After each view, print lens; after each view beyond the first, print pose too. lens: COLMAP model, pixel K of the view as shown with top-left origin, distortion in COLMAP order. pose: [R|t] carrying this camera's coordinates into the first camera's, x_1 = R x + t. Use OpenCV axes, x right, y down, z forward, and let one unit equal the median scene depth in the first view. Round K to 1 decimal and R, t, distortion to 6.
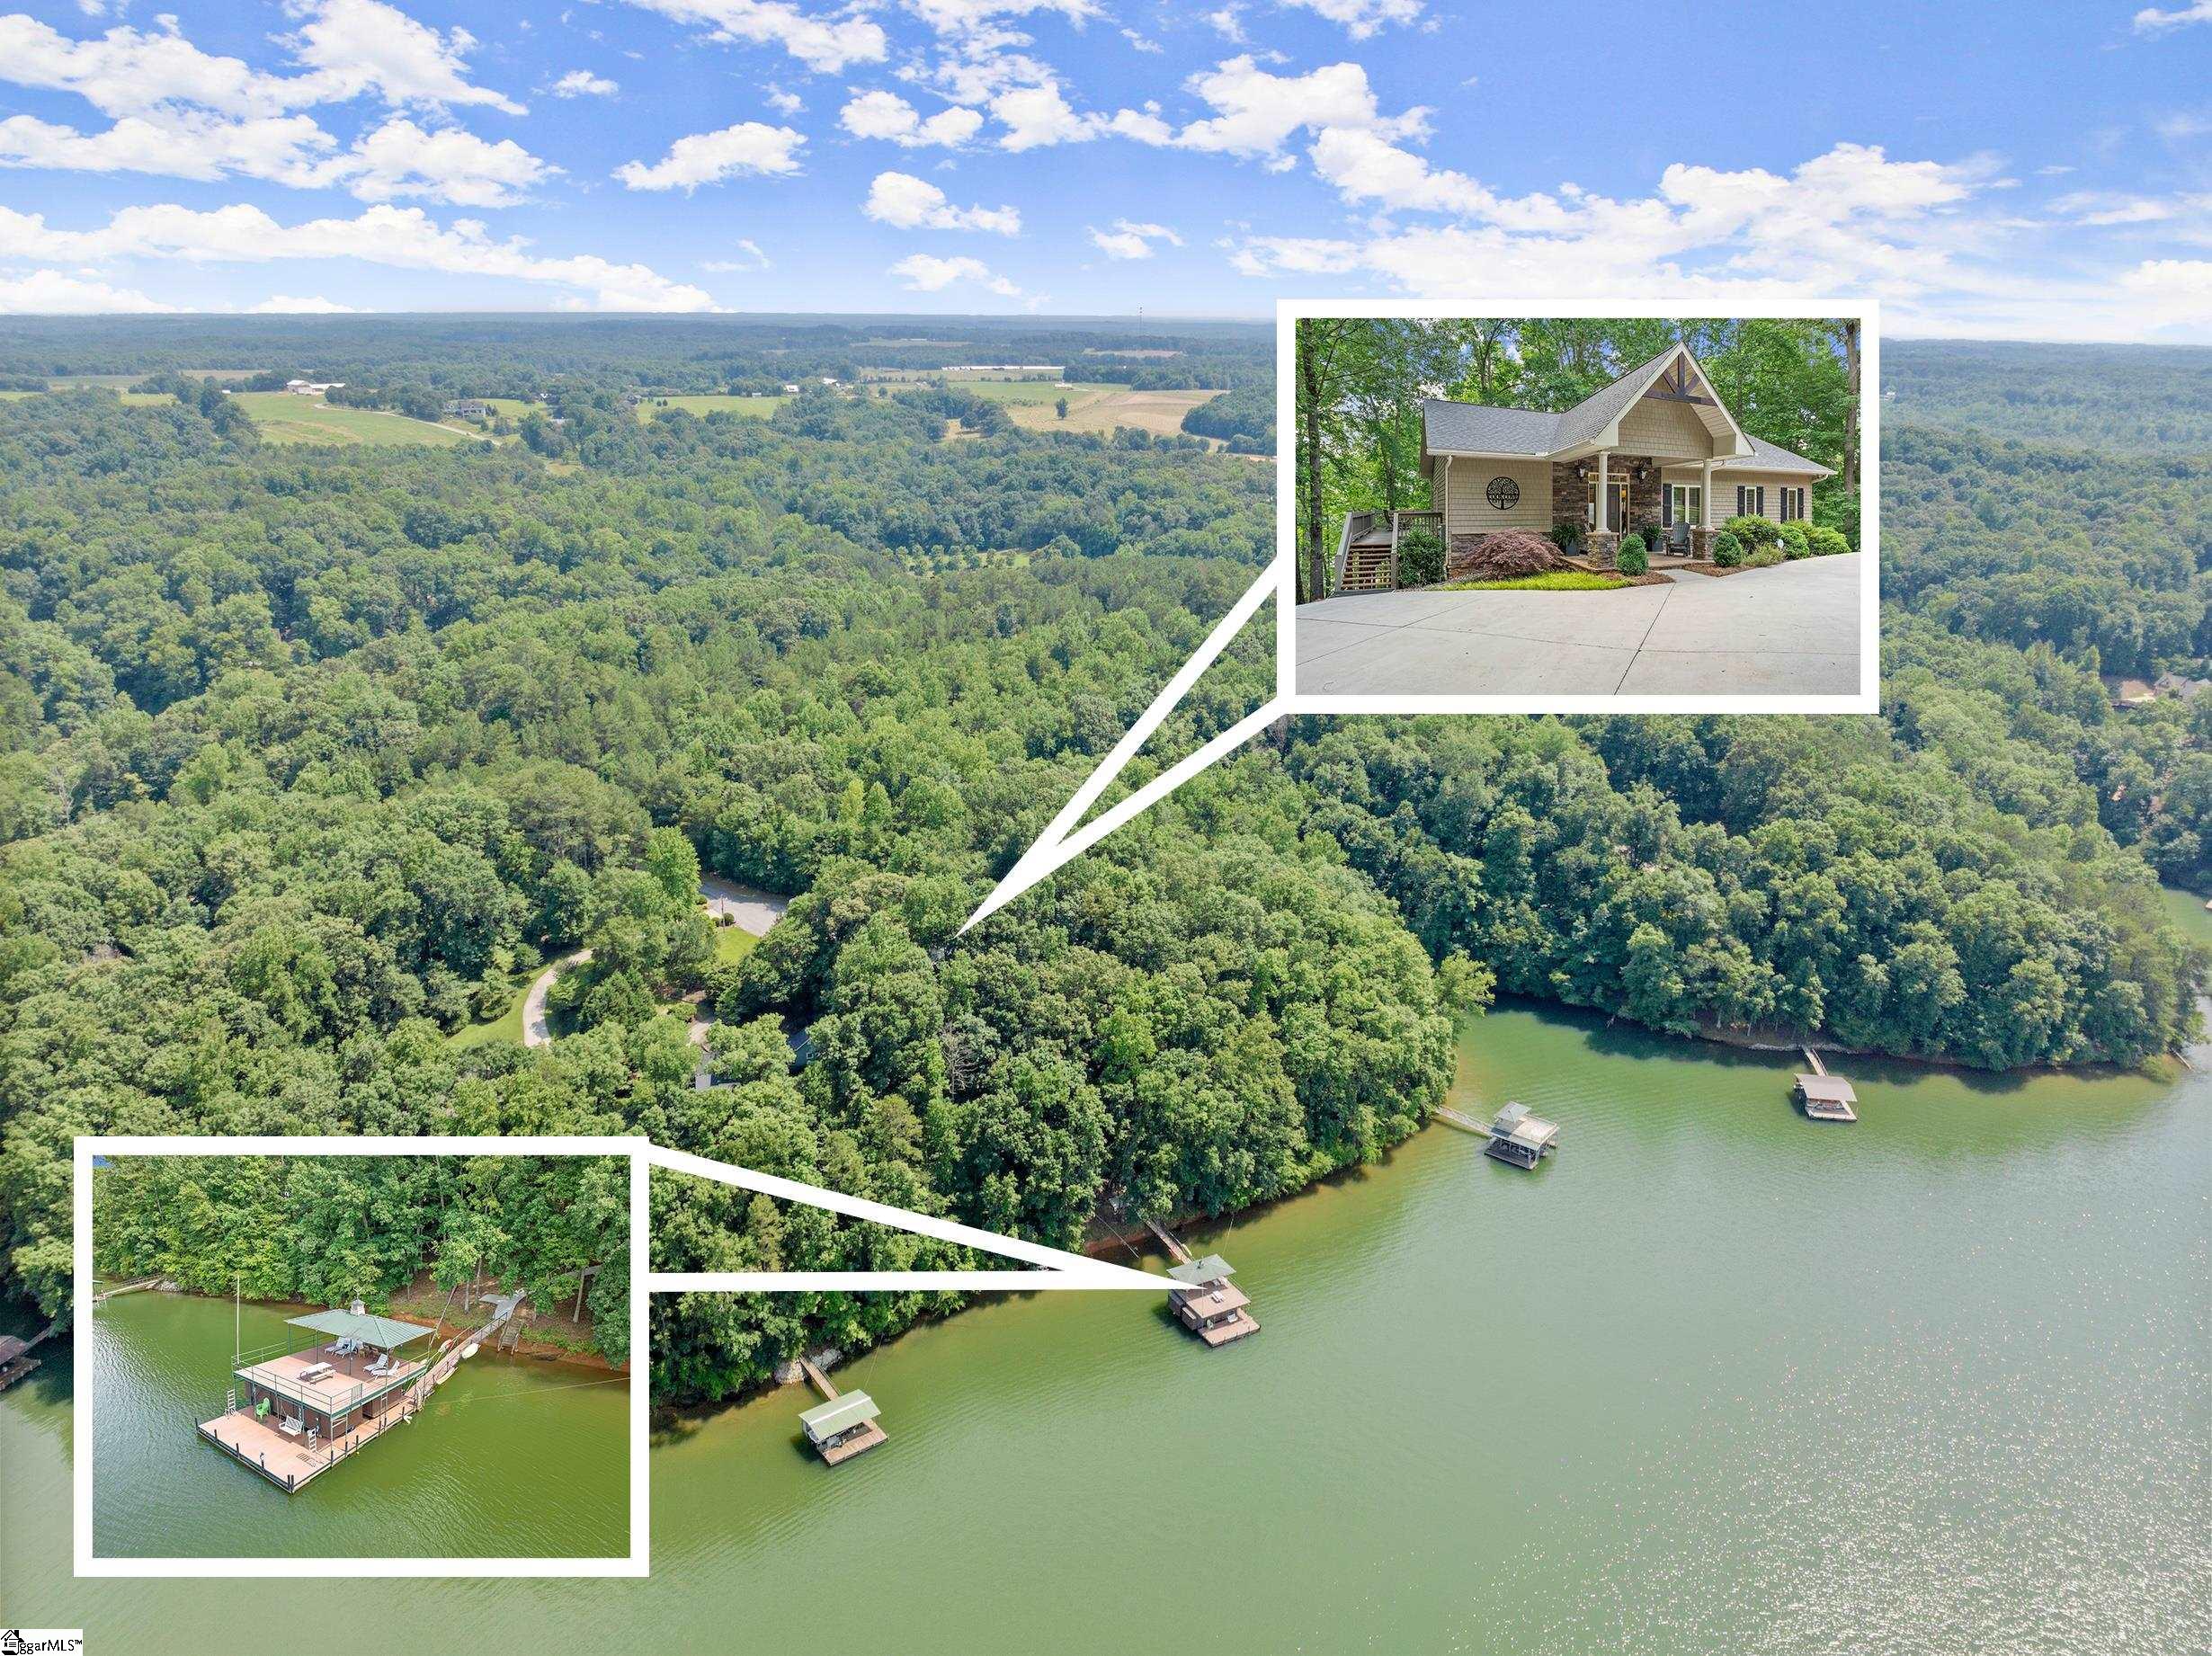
lens RADIAL K [[1544.9, 0, 1105.6], [0, 1544.9, 833.4], [0, 0, 1]] dist [-0.003235, -0.000155]
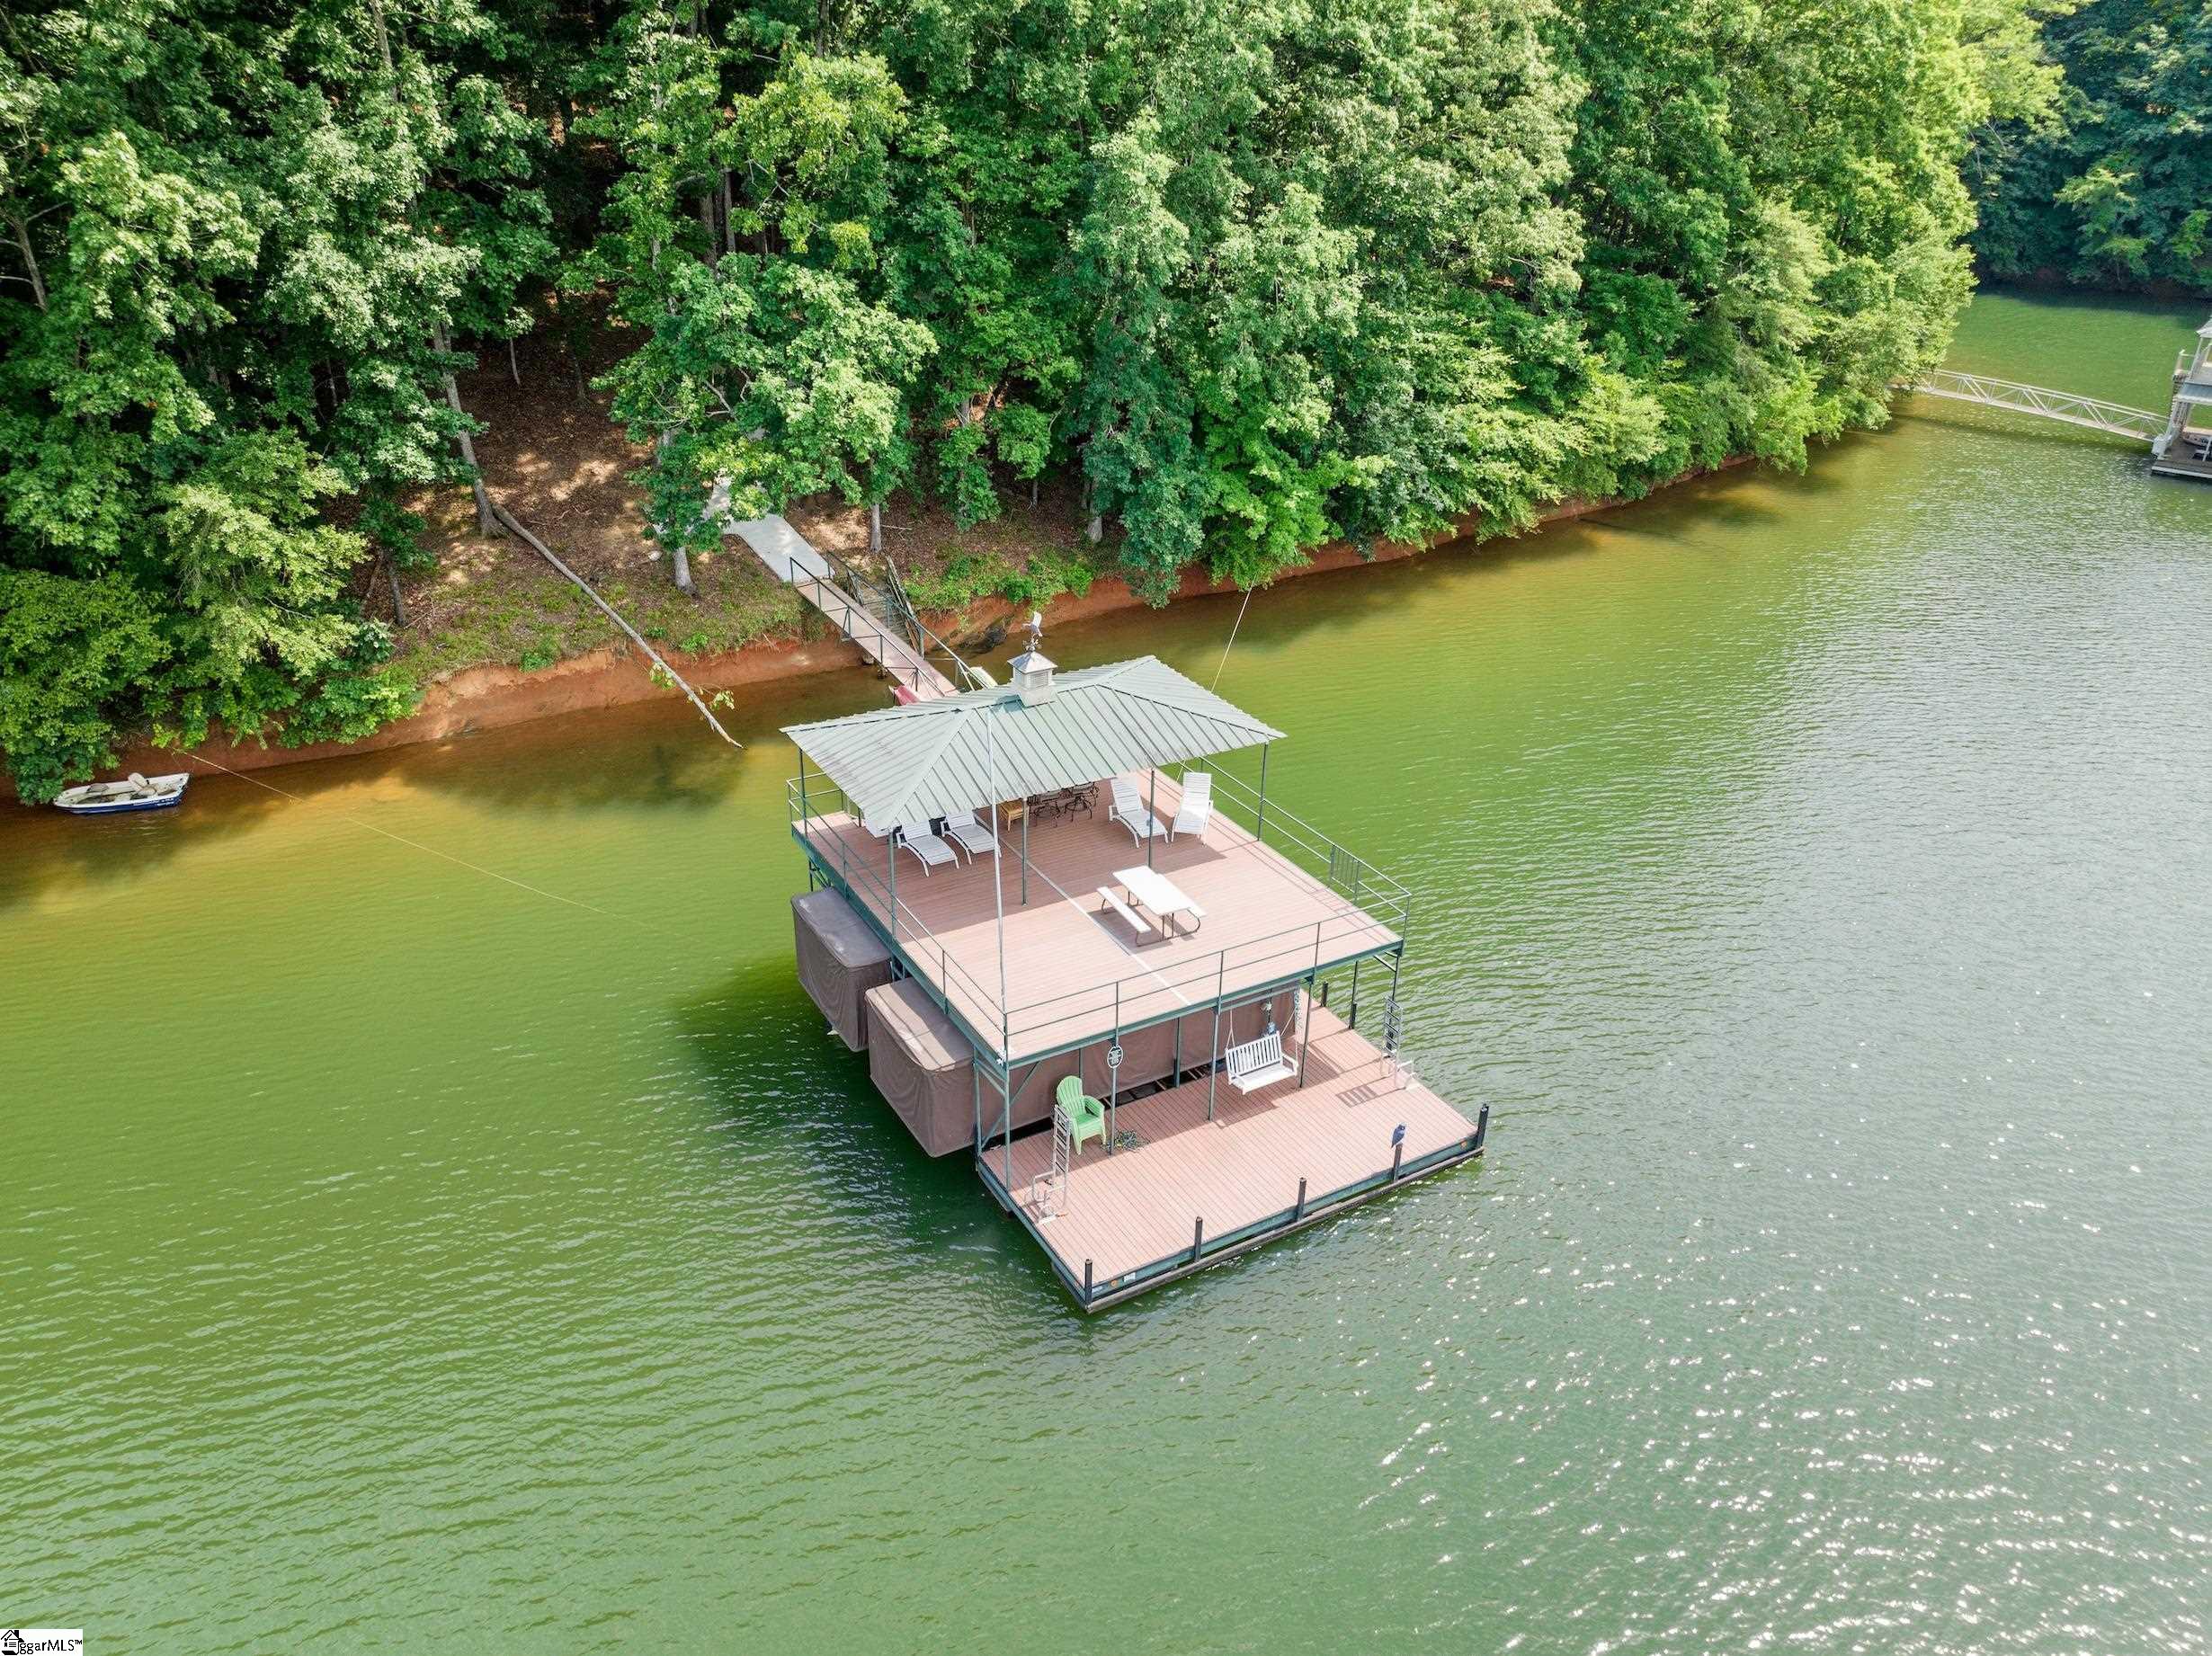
lens RADIAL K [[1544.9, 0, 1106.9], [0, 1544.9, 825.2], [0, 0, 1]] dist [-0.003235, -0.000155]
pose [[0.999891, -0.008350, 0.012215, 0.067603], [0.006506, 0.989576, 0.143868, 0.273908], [-0.013289, -0.143773, 0.989522, 0.869642]]
